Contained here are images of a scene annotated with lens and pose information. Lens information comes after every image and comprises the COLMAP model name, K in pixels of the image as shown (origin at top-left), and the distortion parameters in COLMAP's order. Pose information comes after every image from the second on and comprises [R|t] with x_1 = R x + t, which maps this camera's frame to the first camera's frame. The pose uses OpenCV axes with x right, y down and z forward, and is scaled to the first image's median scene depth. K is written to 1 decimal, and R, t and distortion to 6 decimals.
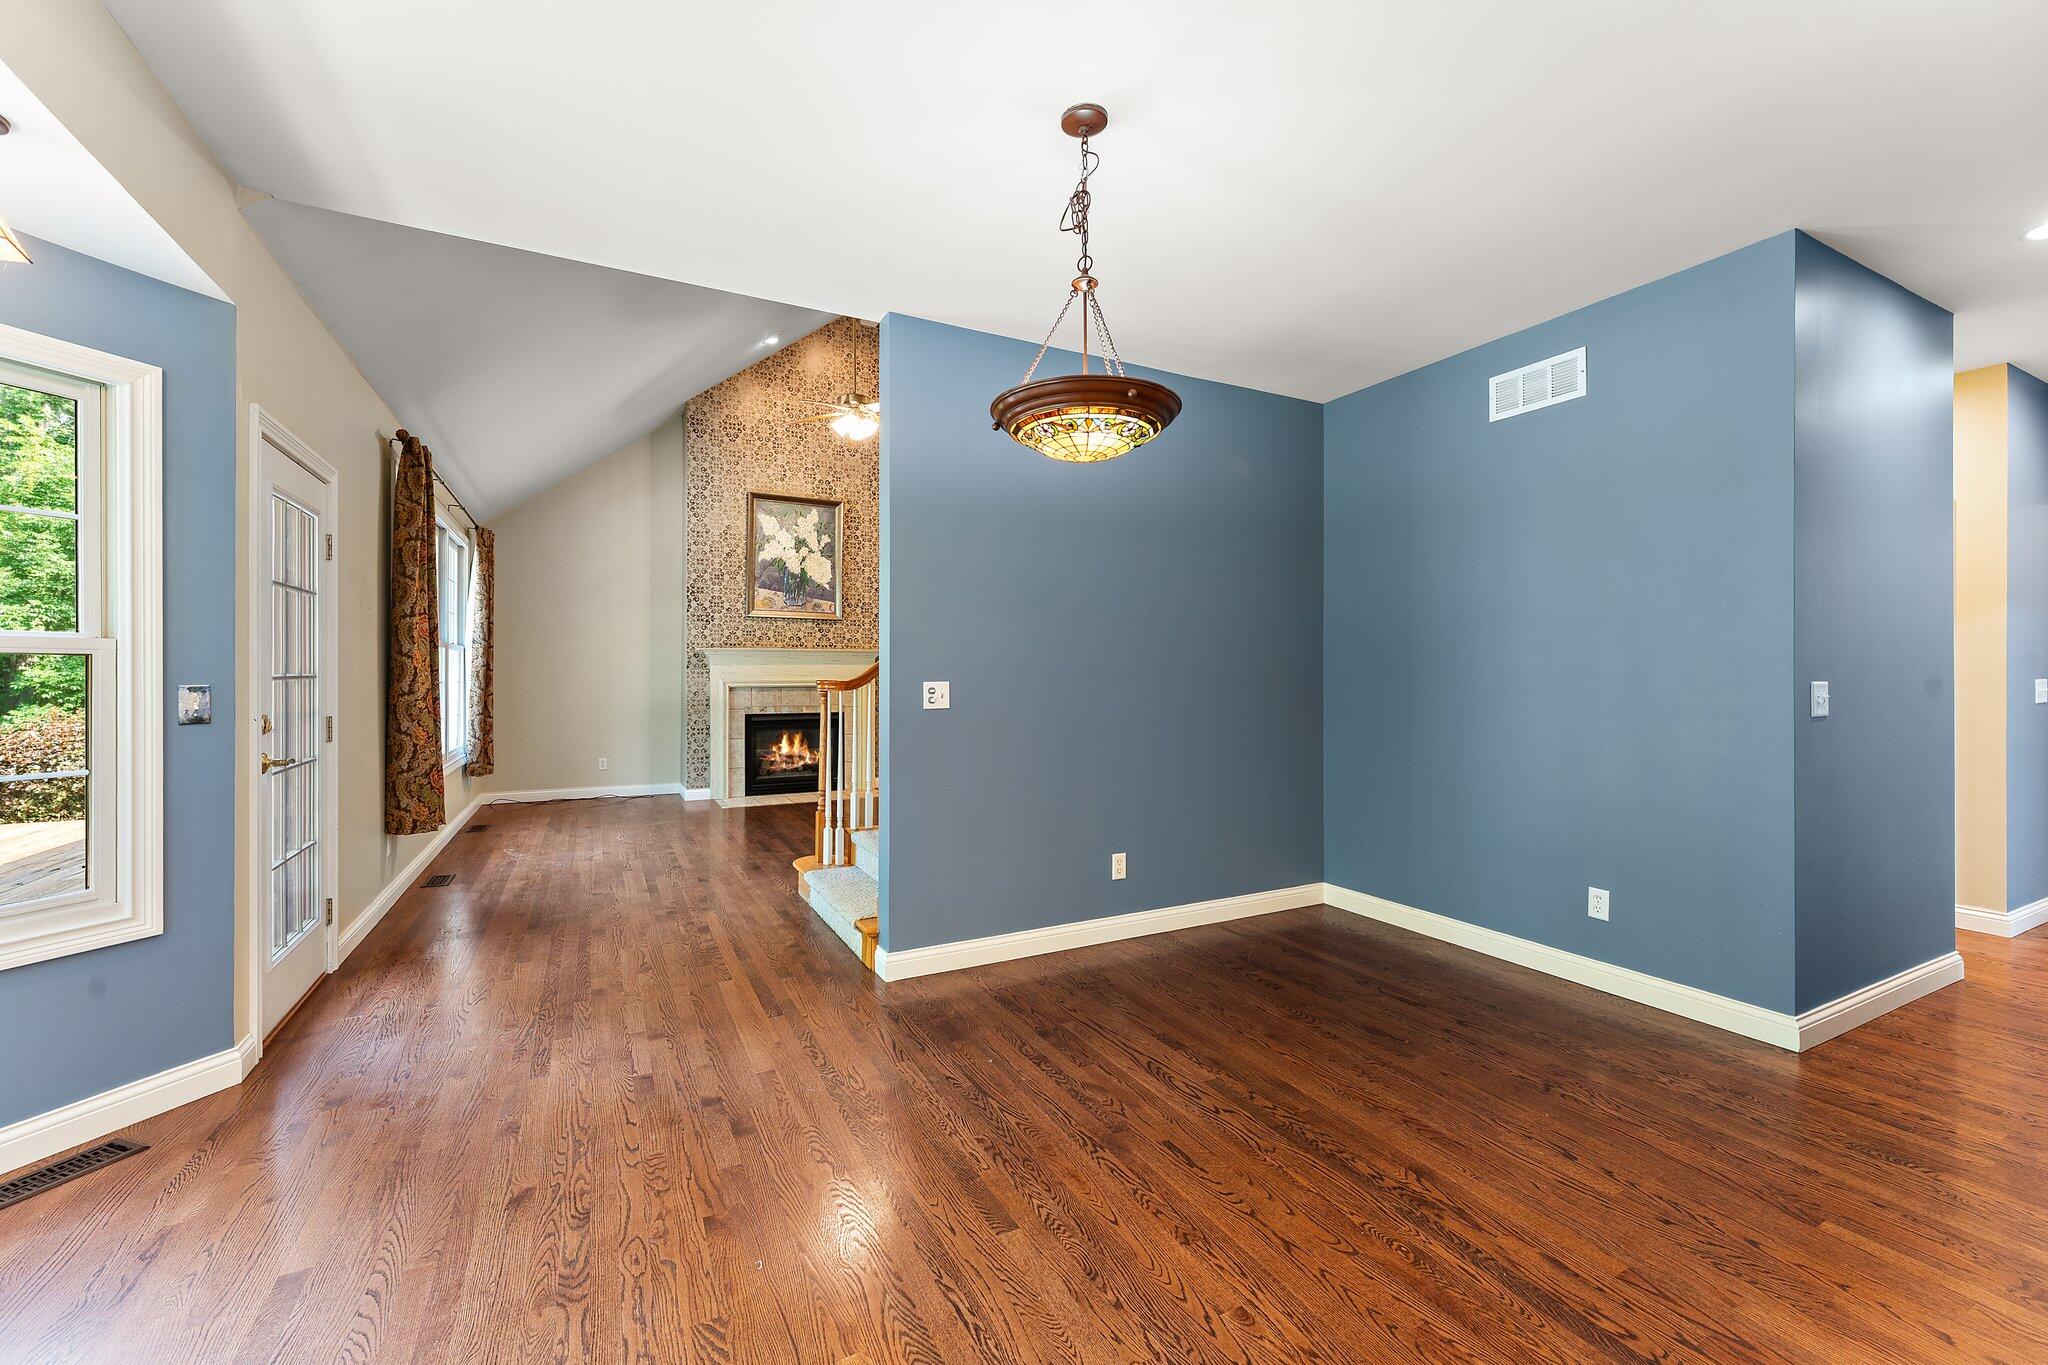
lens RADIAL K [[823.1, 0, 1029.0], [0, 823.1, 667.2], [0, 0, 1]] dist [-0.002577, 0.000940]
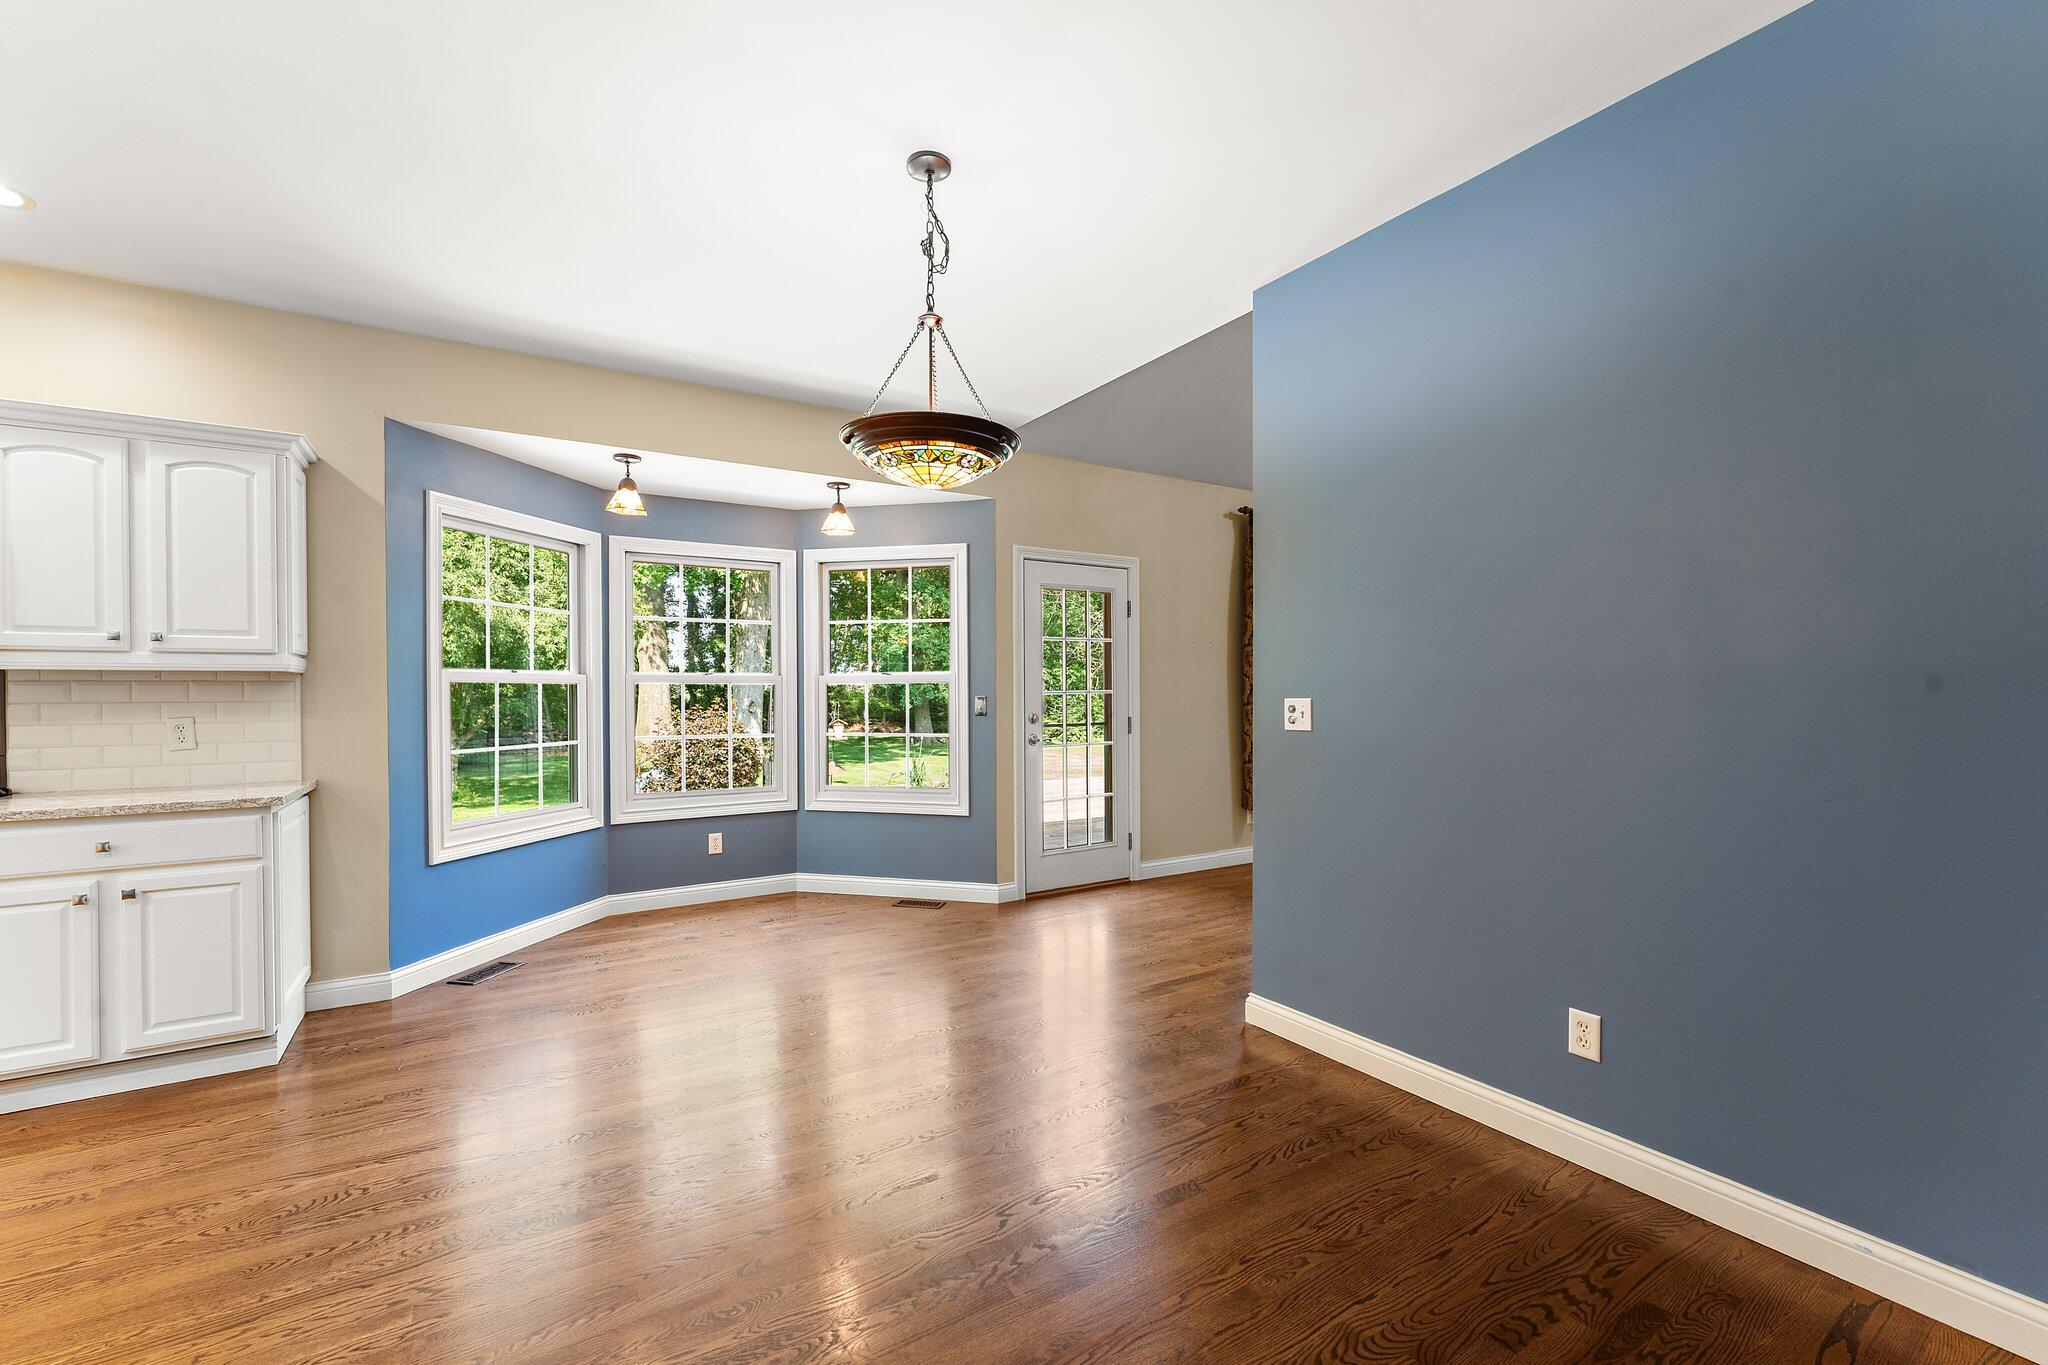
lens RADIAL K [[823.1, 0, 979.6], [0, 823.1, 698.0], [0, 0, 1]] dist [-0.002577, 0.000940]
pose [[0.058140, 0.006690, -0.998286, 0.289063], [0.010352, 0.999920, 0.007304, 0.003173], [0.998255, -0.010759, 0.058067, 0.256035]]
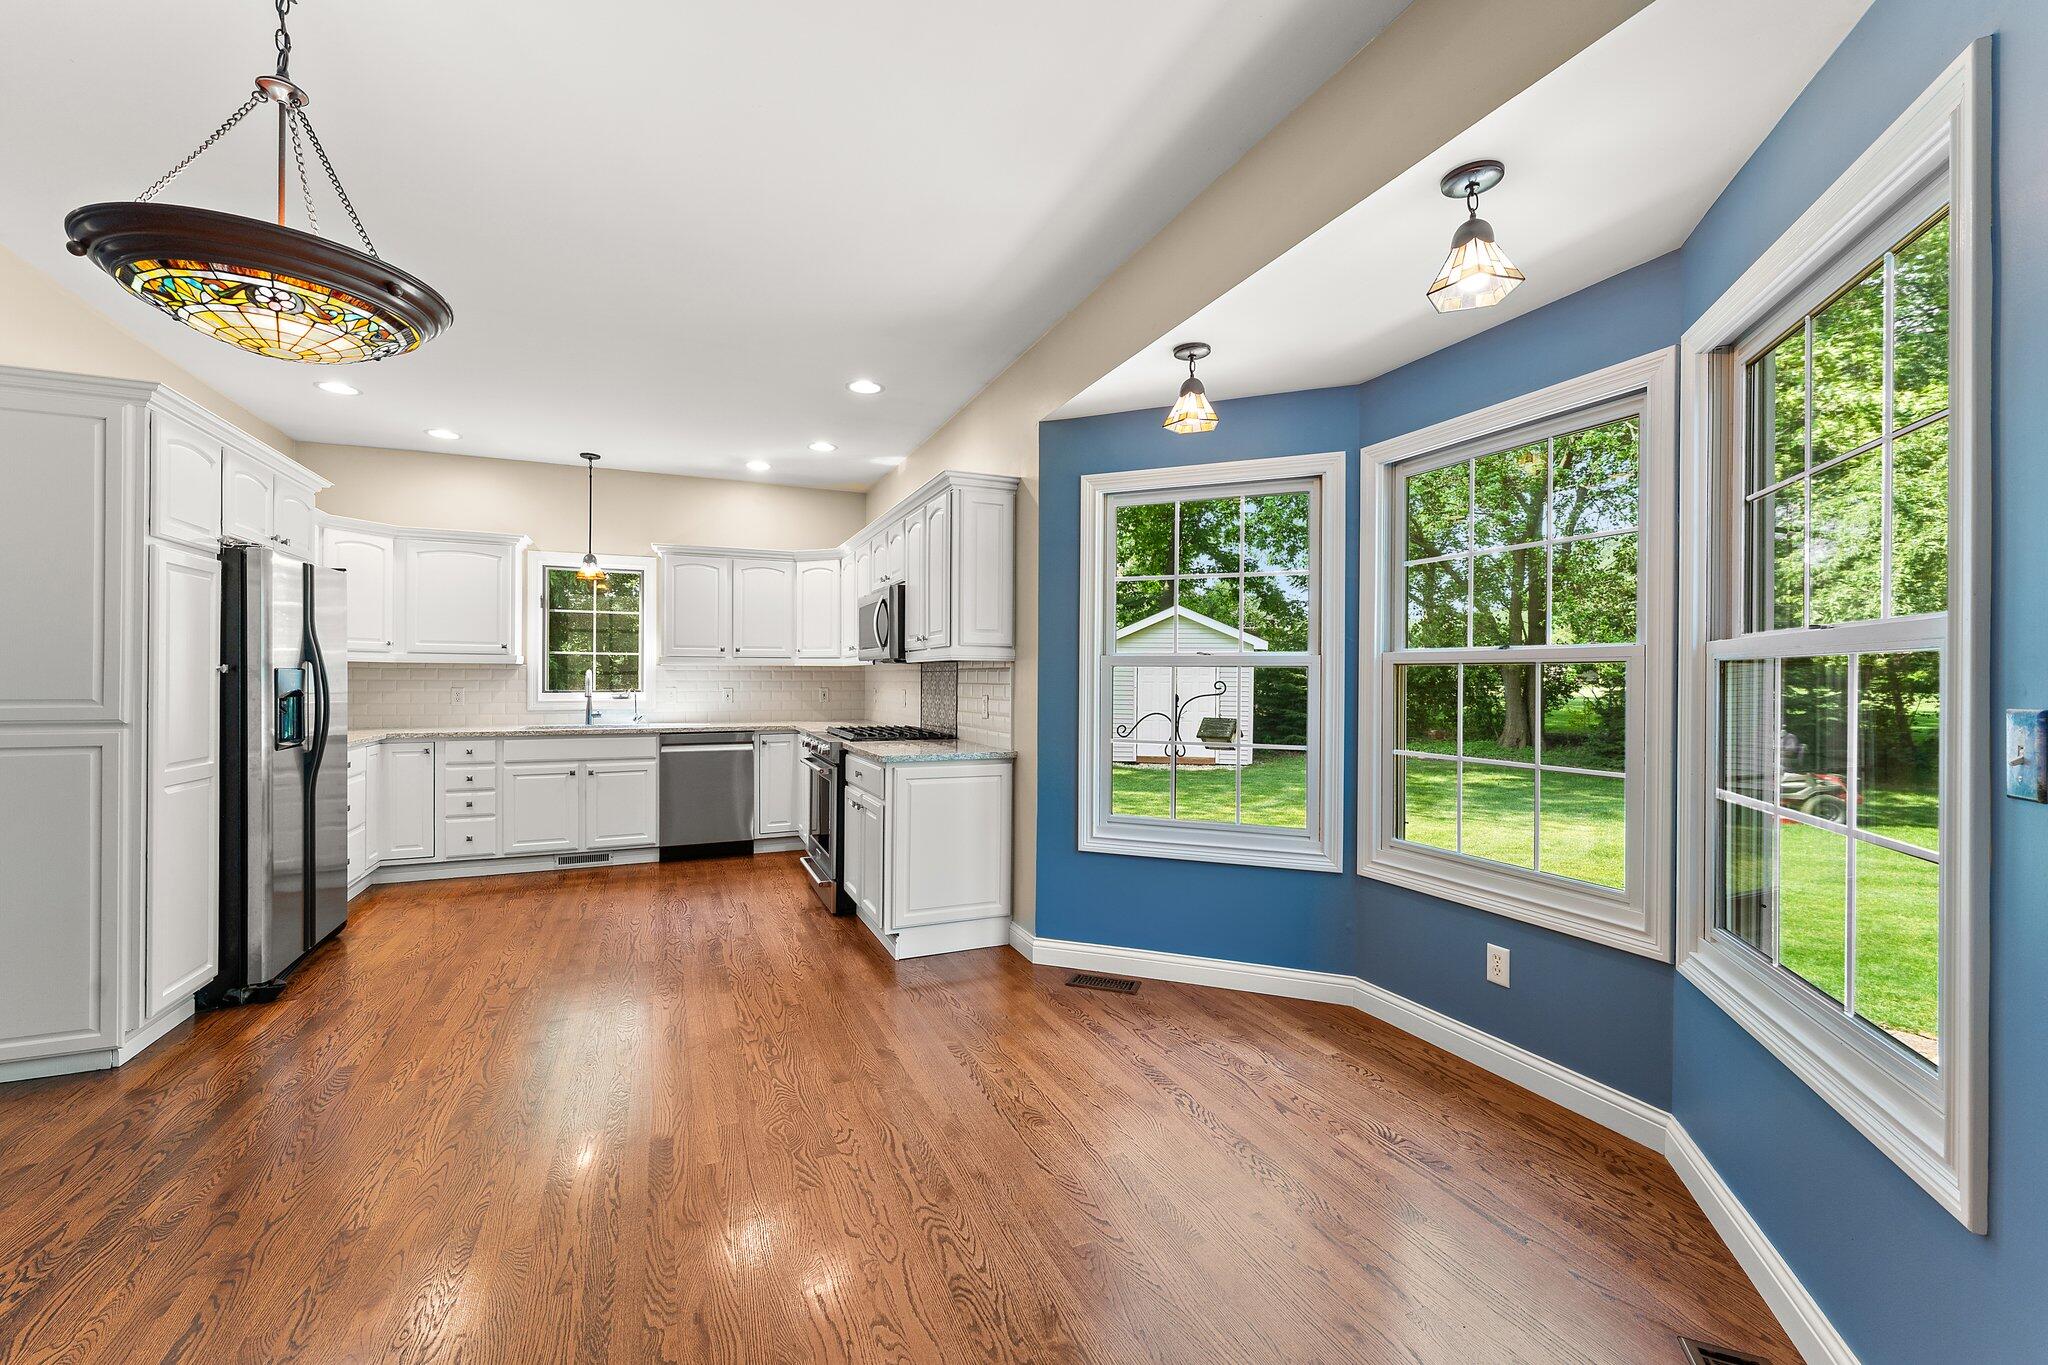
lens RADIAL K [[823.1, 0, 1031.6], [0, 823.1, 676.0], [0, 0, 1]] dist [-0.002577, 0.000940]
pose [[-0.997439, -0.006741, 0.071208, -0.151375], [-0.007419, 0.999930, -0.009264, 0.004019], [-0.071140, -0.009768, -0.997418, 0.422767]]
